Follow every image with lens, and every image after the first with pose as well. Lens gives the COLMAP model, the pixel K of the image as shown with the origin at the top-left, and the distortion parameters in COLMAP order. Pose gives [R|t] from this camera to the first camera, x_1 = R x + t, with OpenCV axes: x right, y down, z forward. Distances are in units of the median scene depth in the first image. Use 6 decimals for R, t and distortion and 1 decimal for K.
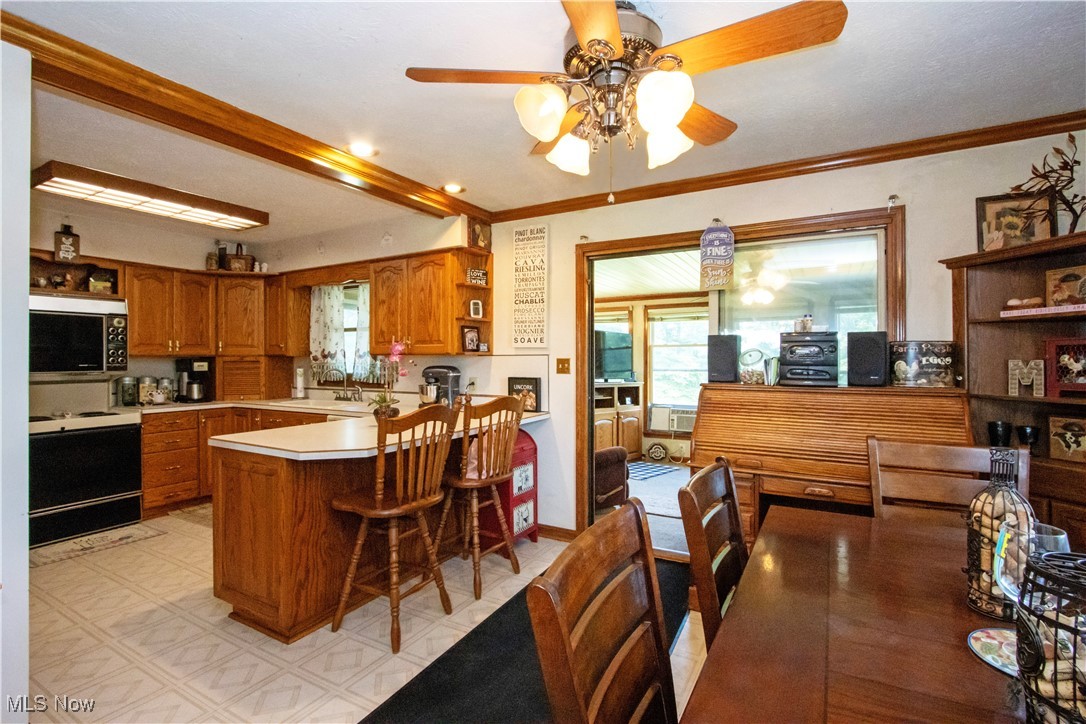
lens RADIAL K [[504.6, 0, 543.2], [0, 504.6, 362.5], [0, 0, 1]] dist [-0.000773, -0.000044]
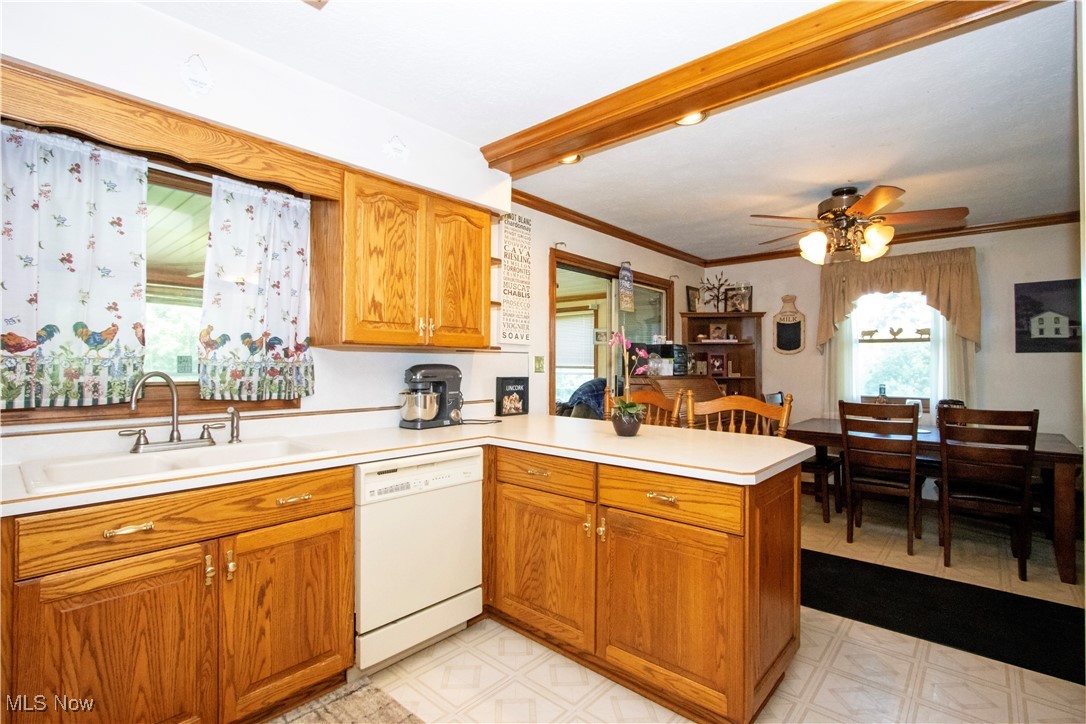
lens RADIAL K [[504.6, 0, 542.1], [0, 504.6, 360.2], [0, 0, 1]] dist [-0.000773, -0.000044]
pose [[0.207053, 0.010386, 0.978275, -0.921212], [0.000917, 0.999941, -0.010810, 0.008999], [-0.978329, 0.003135, 0.207031, 0.777629]]
